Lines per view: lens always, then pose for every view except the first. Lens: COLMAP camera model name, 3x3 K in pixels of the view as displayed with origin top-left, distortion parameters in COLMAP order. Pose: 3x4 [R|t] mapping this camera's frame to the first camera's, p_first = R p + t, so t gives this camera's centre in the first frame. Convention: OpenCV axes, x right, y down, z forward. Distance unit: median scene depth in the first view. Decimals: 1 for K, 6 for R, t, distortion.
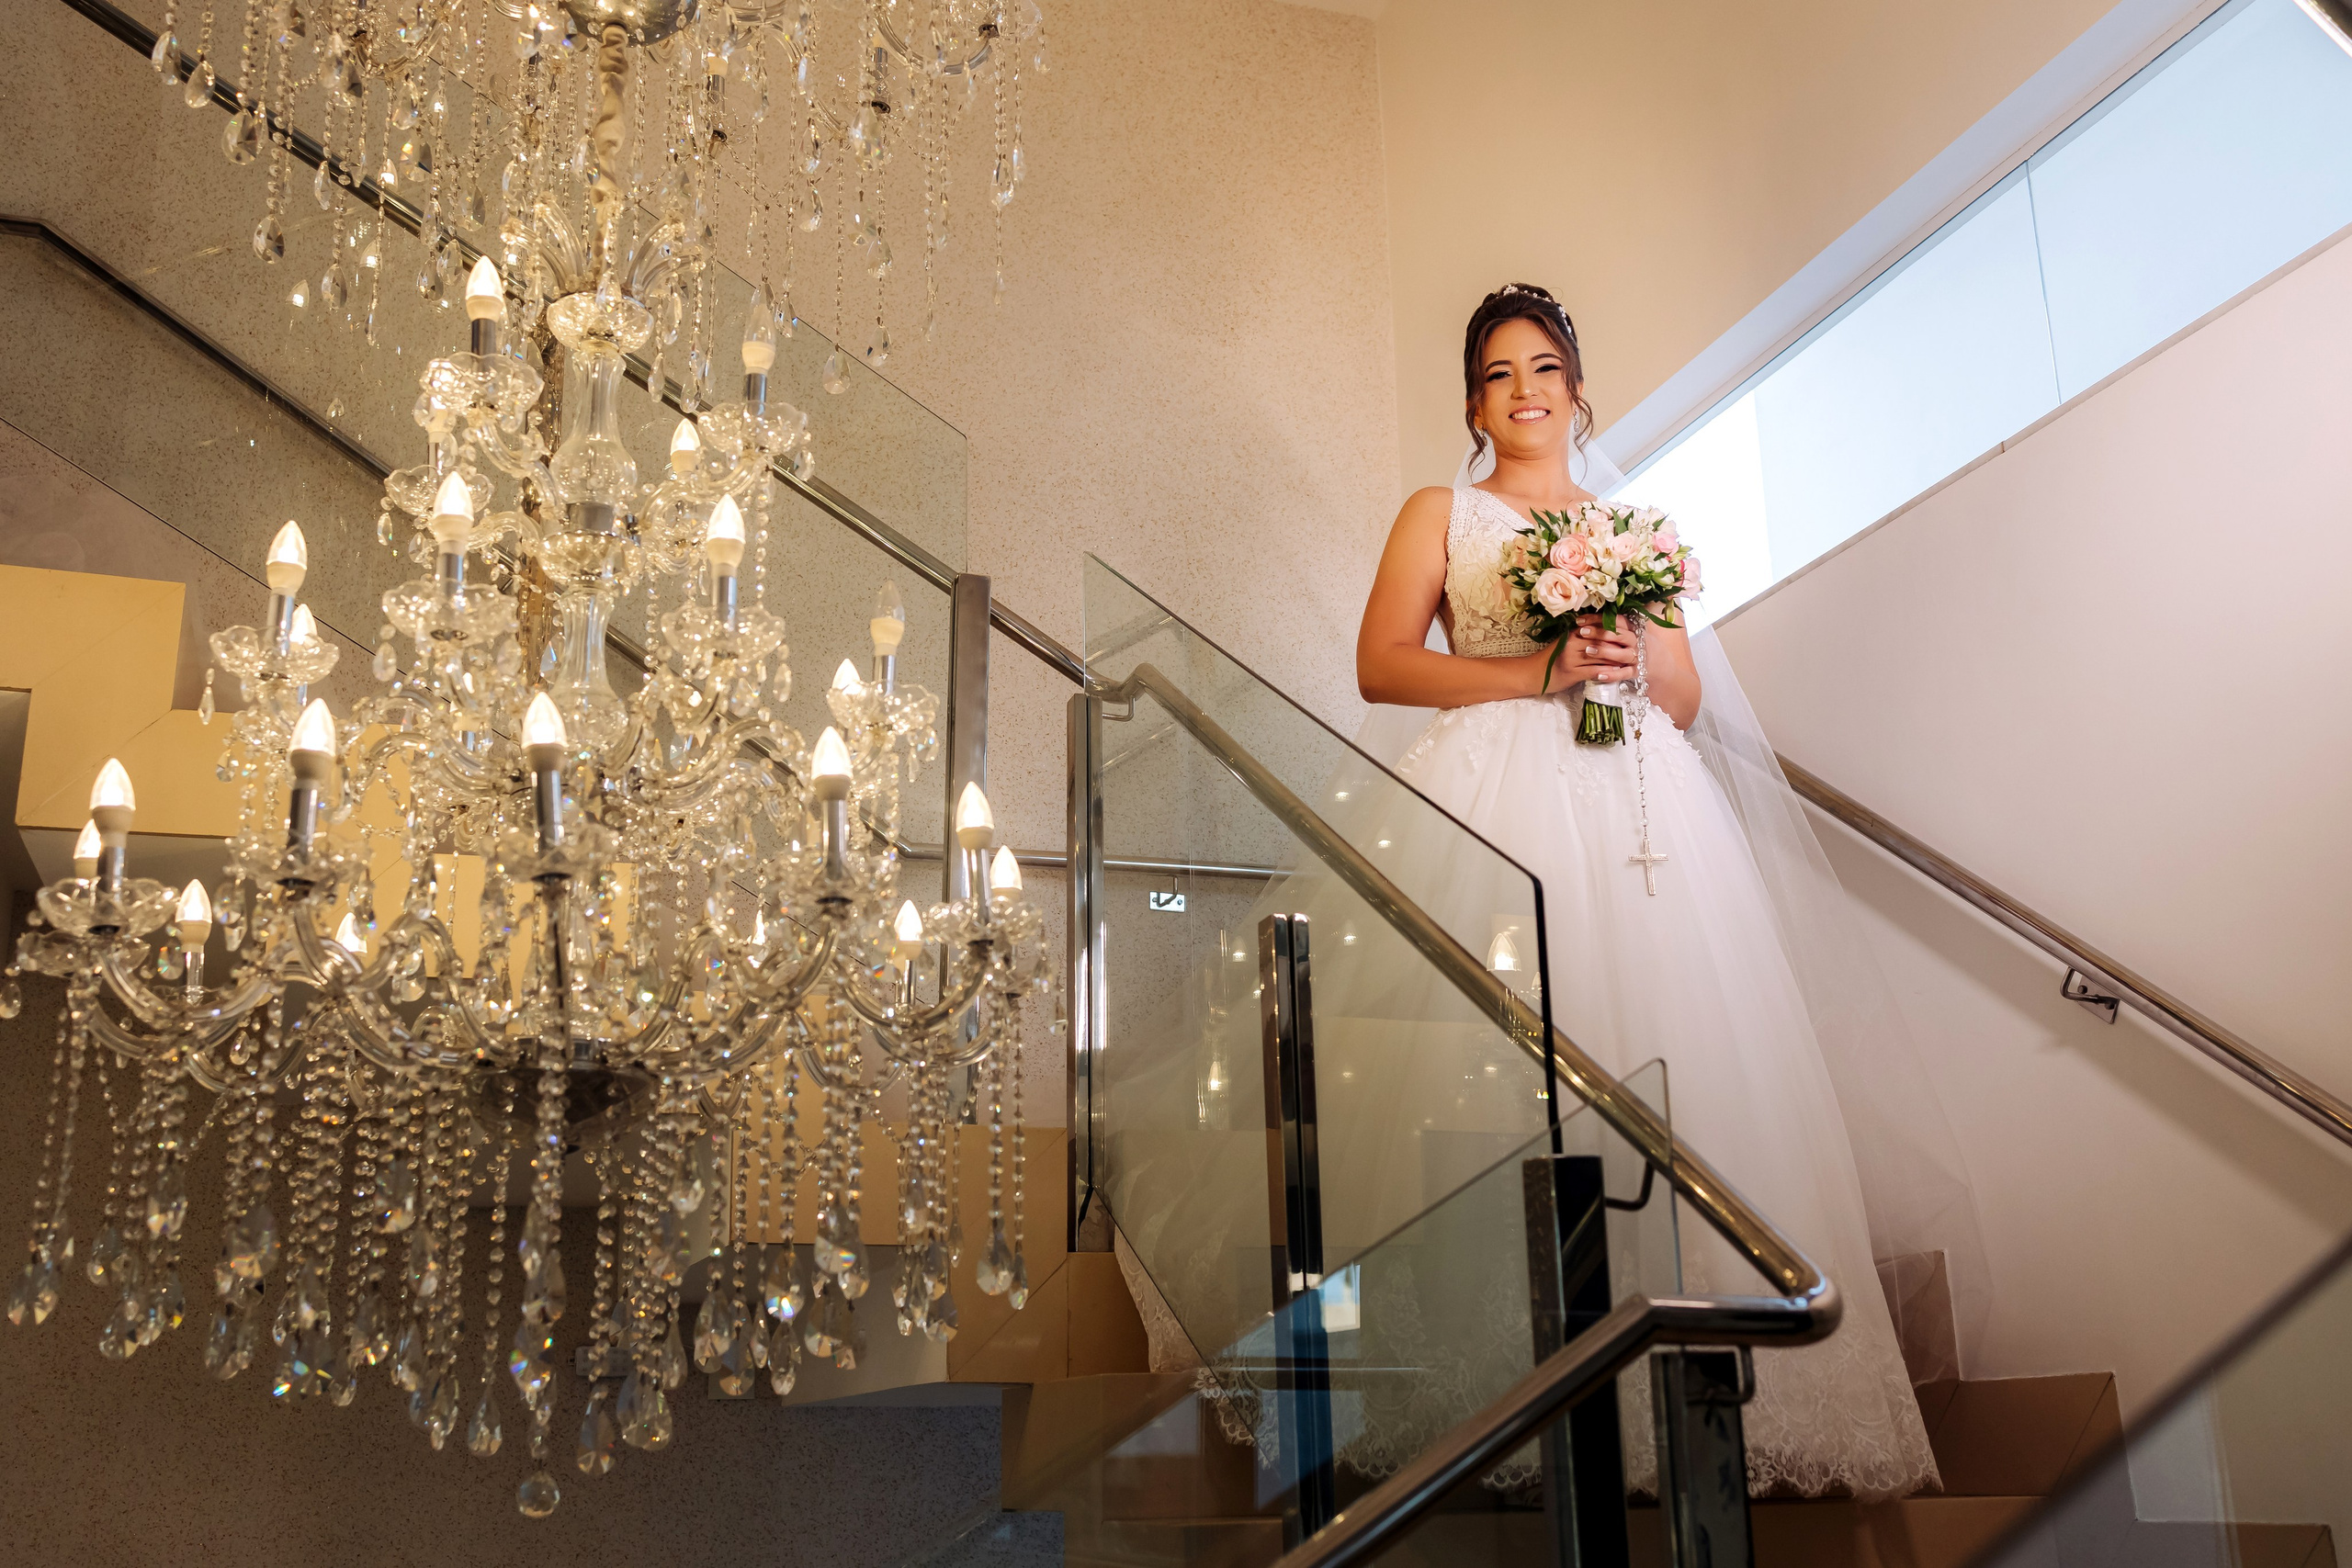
lens RADIAL K [[2370.8, 0, 1135.2], [0, 2370.8, 769.6], [0, 0, 1]] dist [0.019947, 0.004632]
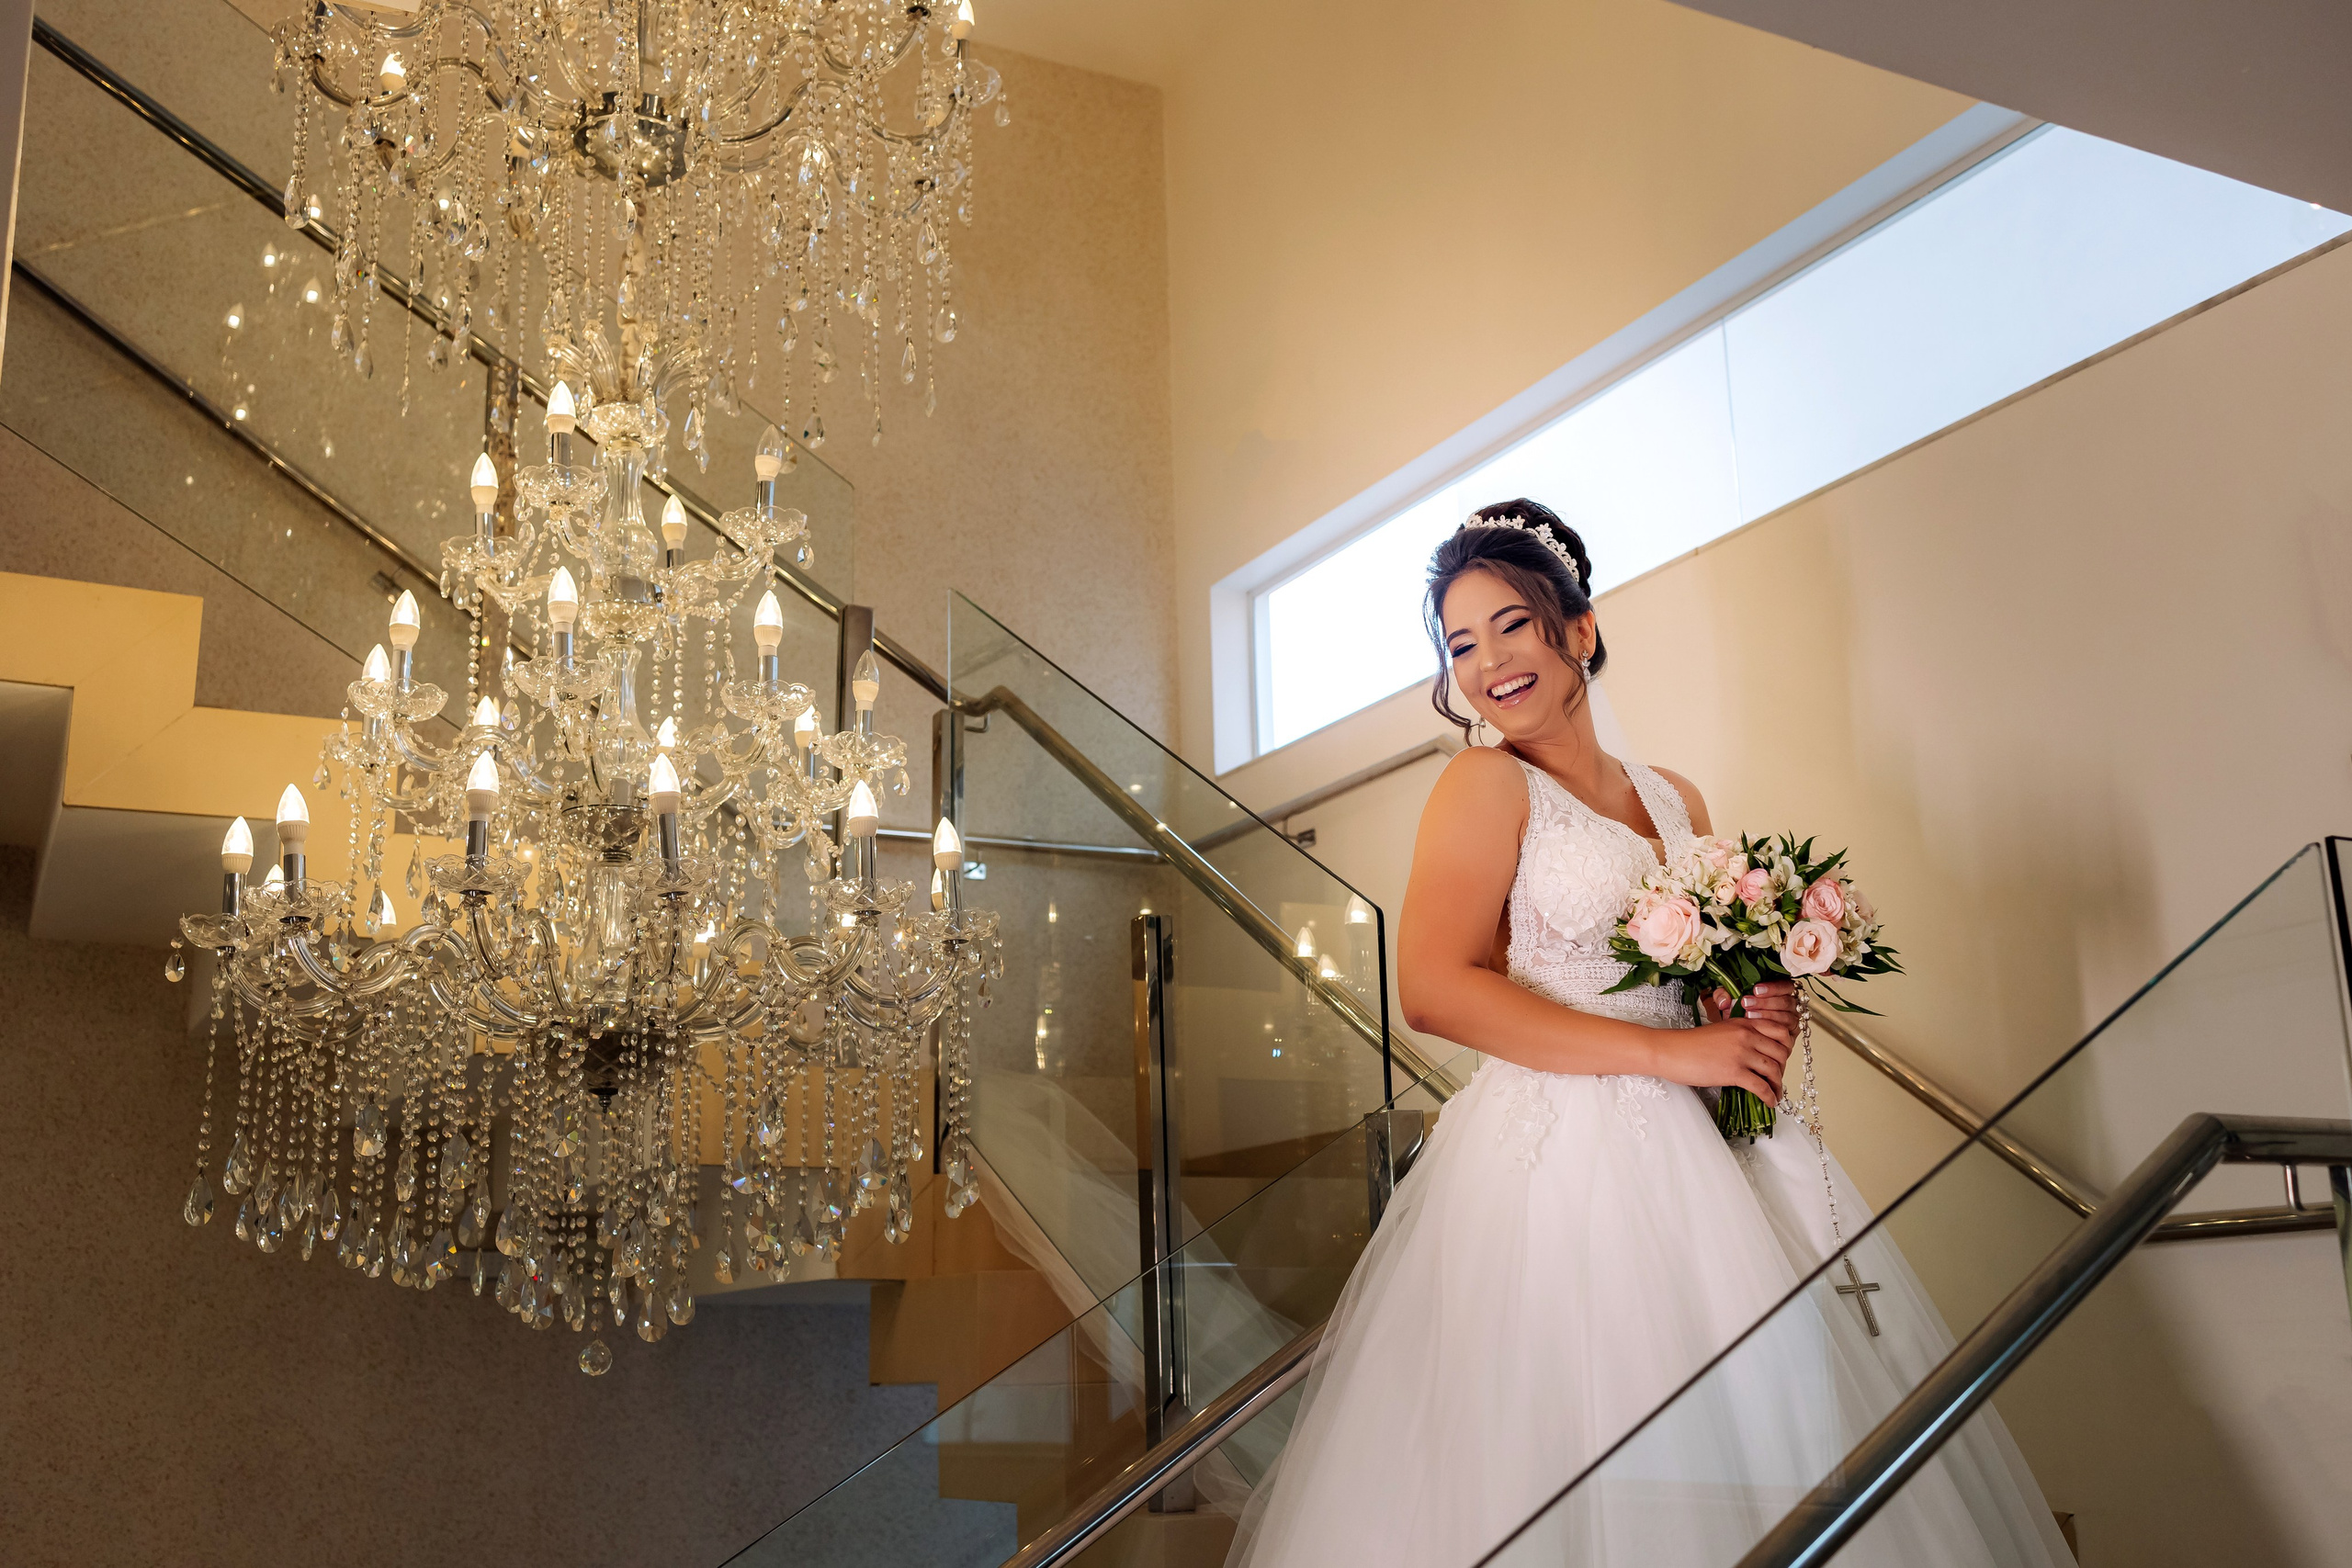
lens RADIAL K [[2370.8, 0, 1135.2], [0, 2370.8, 769.6], [0, 0, 1]] dist [0.019947, 0.004632]
pose [[0.989163, 0.032970, 0.143069, -0.094180], [-0.037604, 0.998848, 0.029807, -0.038946], [-0.141922, -0.034864, 0.989264, -0.188137]]
